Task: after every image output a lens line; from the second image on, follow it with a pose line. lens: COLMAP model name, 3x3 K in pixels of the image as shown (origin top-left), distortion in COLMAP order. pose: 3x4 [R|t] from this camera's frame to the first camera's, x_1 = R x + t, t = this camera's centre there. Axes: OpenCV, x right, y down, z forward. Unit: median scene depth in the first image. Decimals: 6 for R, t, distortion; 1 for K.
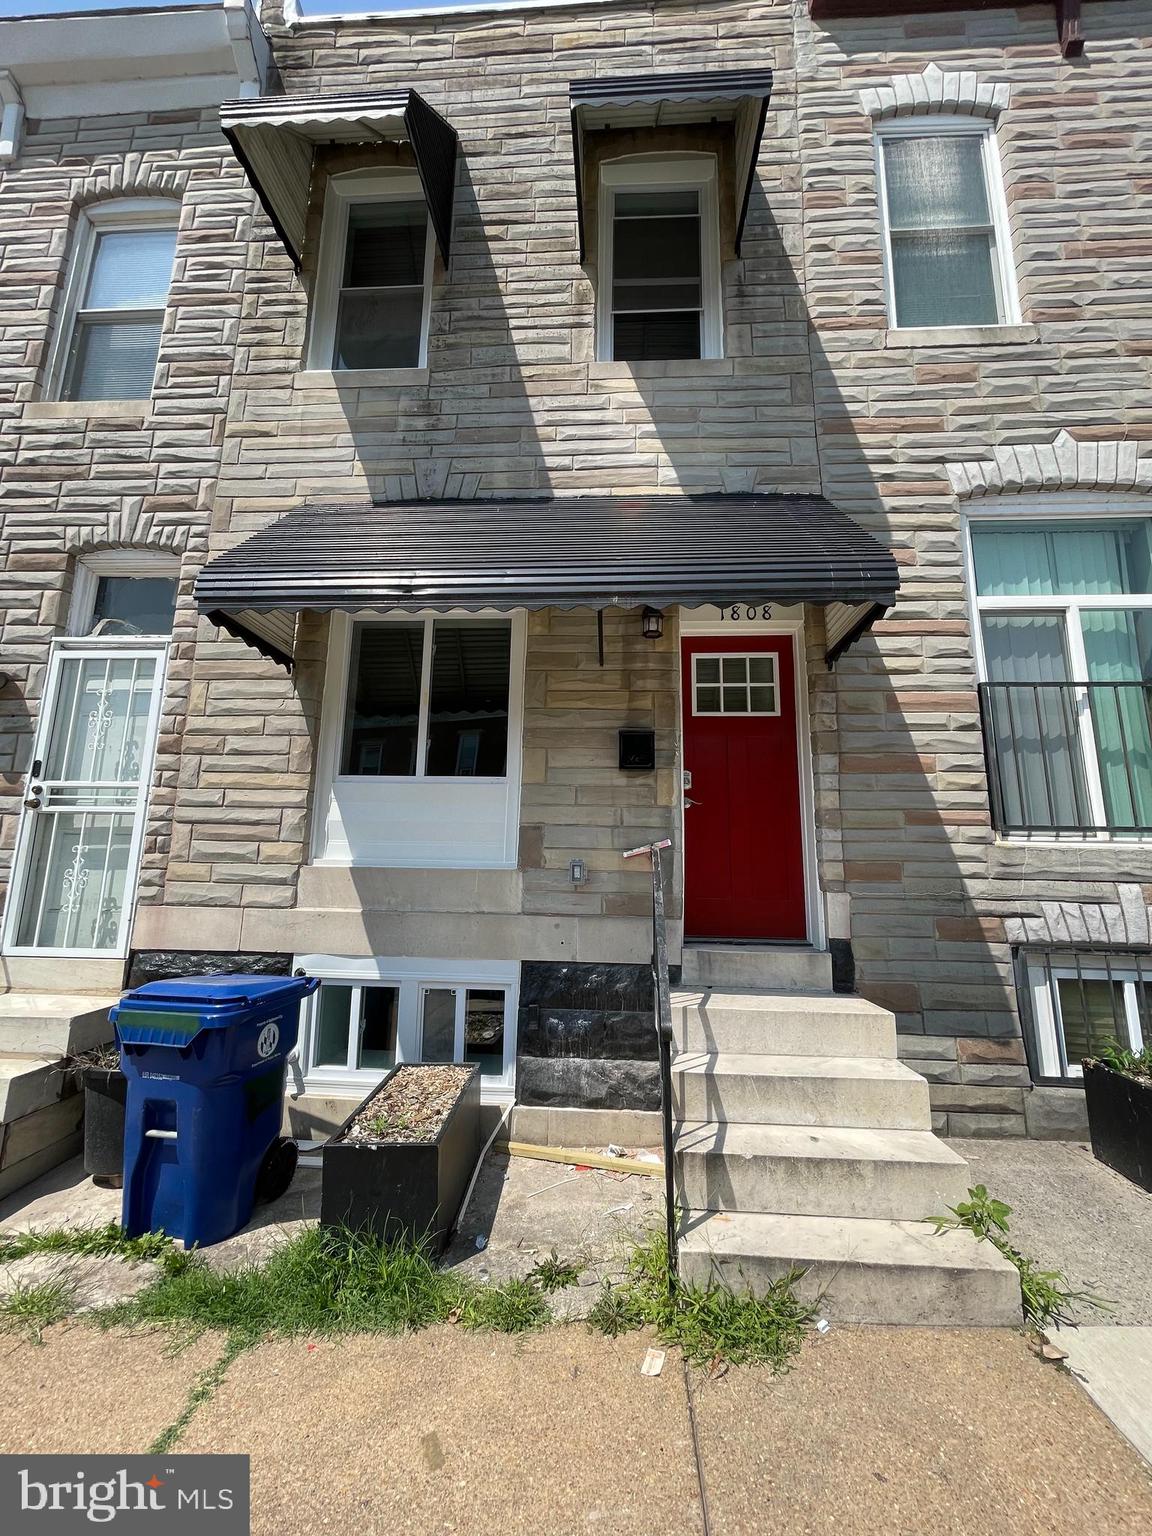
lens RADIAL K [[627.6, 0, 646.0], [0, 627.6, 761.5], [0, 0, 1]] dist [0.006430, -0.002648]
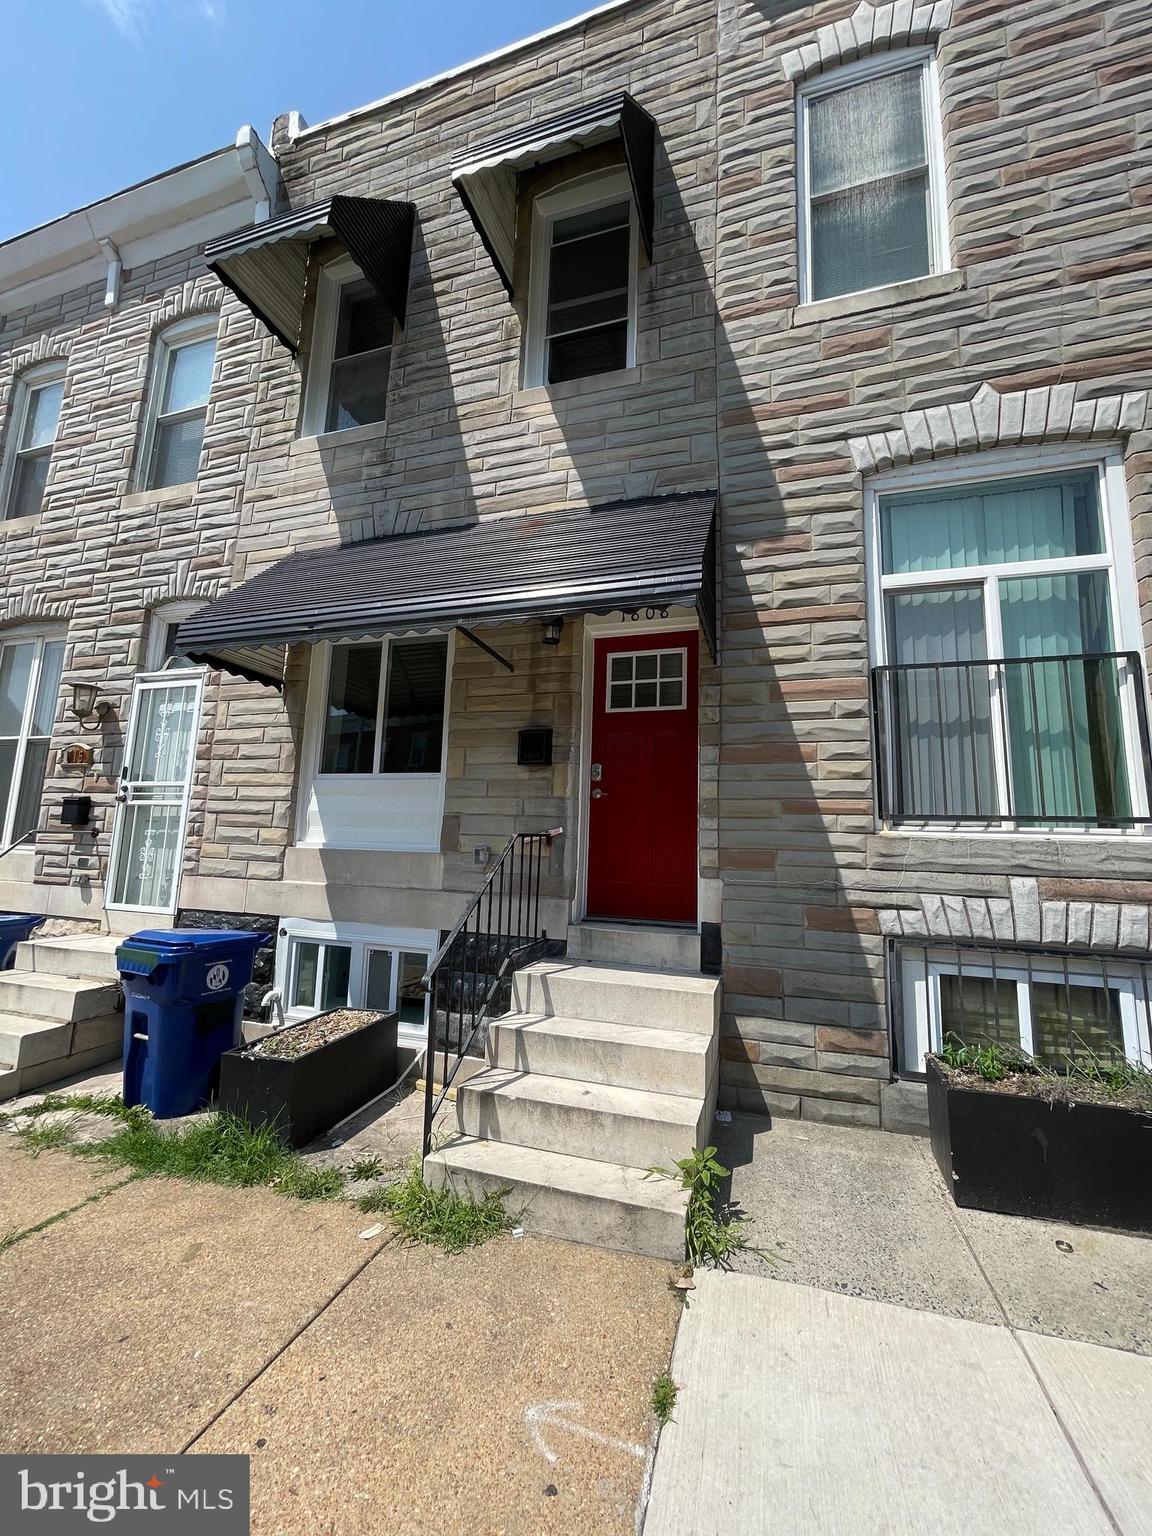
lens RADIAL K [[618.4, 0, 571.4], [0, 618.4, 765.6], [0, 0, 1]] dist [0.000319, 0.000326]
pose [[0.966686, -0.020844, -0.255117, 0.294003], [0.027270, 0.999393, 0.021677, -0.006791], [0.254510, -0.027912, 0.966667, -0.037154]]
